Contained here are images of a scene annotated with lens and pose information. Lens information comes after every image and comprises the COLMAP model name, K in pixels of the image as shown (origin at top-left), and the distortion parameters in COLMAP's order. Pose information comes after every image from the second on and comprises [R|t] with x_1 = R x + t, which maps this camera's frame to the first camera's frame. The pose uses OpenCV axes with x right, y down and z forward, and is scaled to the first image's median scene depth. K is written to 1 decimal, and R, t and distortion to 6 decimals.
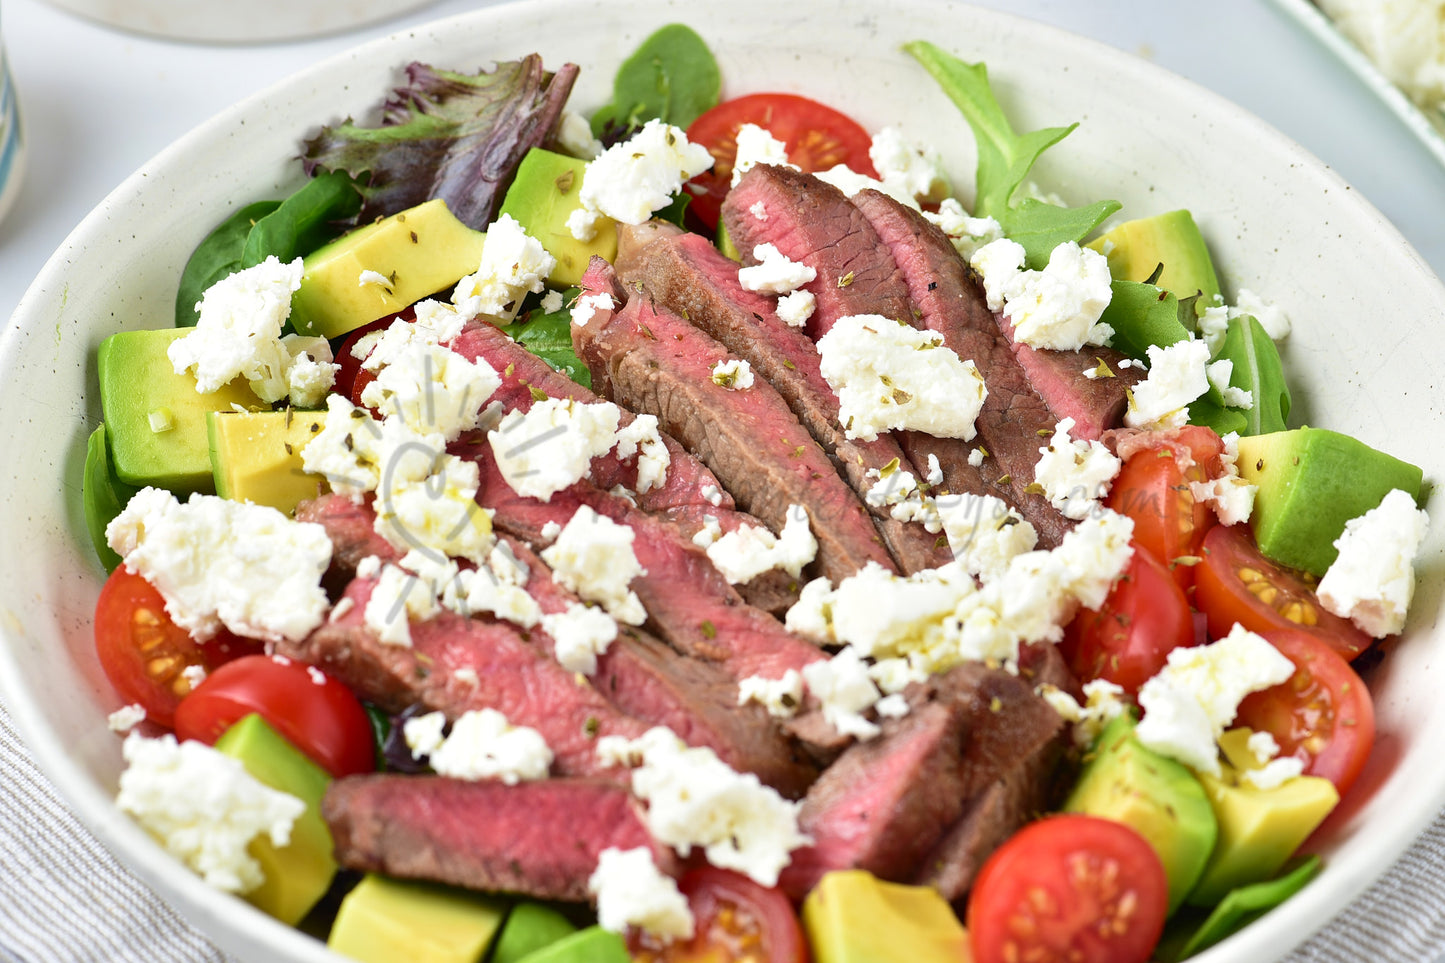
lens RADIAL K [[5427.6, 0, 697.6], [0, 5427.6, 544.0], [0, 0, 1]] dist [-0.152041, 0.000000]
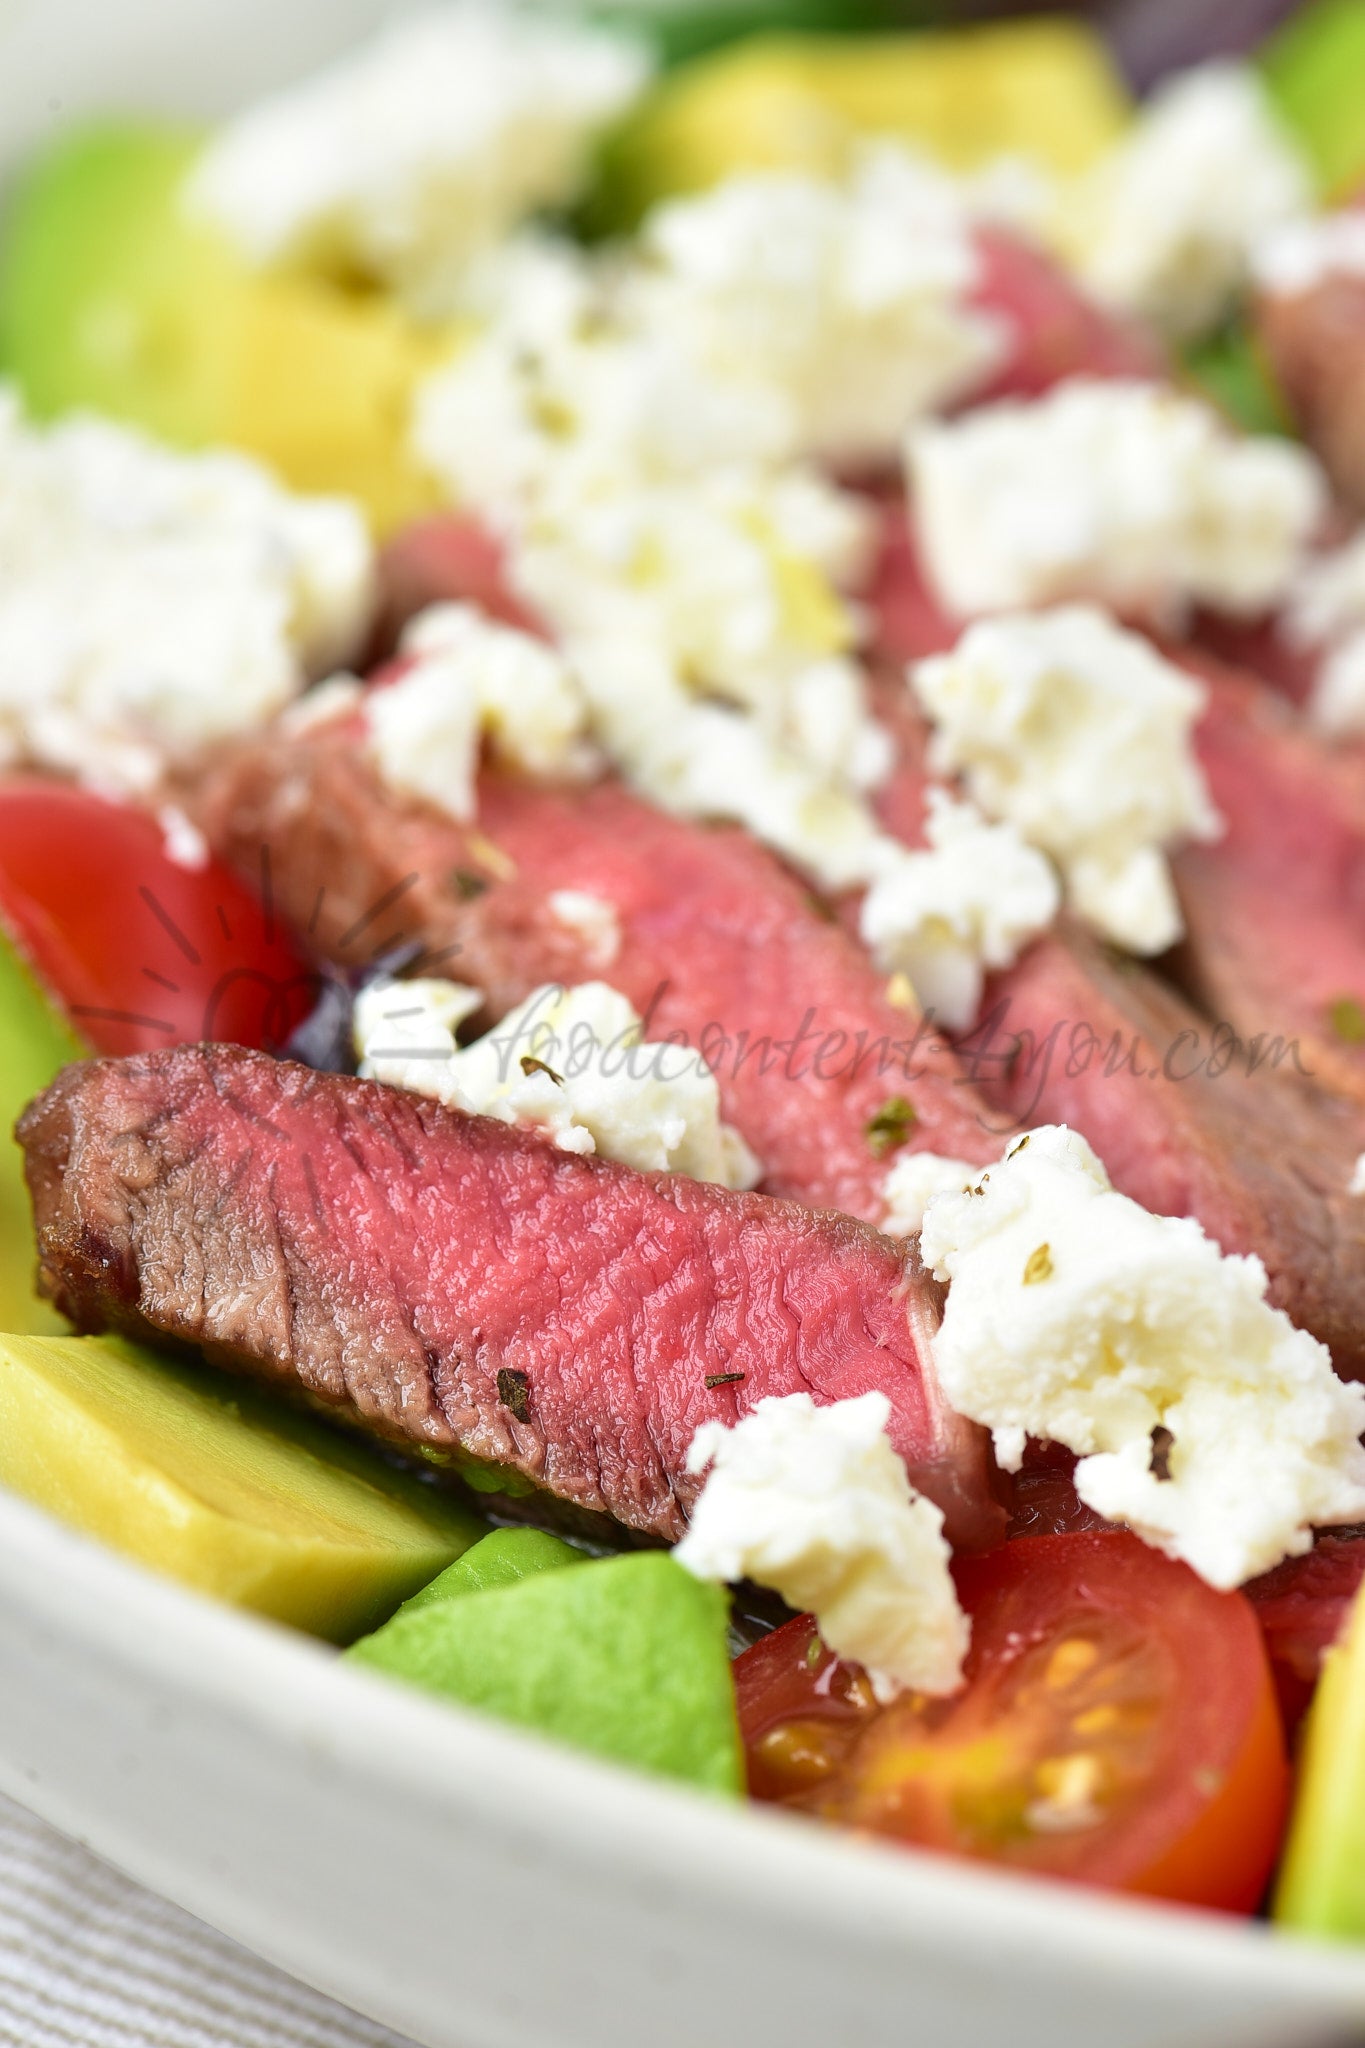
lens RADIAL K [[8817.3, 0, 681.3], [0, 8817.3, 1027.5], [0, 0, 1]] dist [-0.149309, 0.000000]
pose [[0.943815, 0.204395, -0.259683, 0.103992], [-0.258674, 0.945954, -0.195596, 0.132120], [0.205669, 0.251780, 0.945678, 0.458069]]
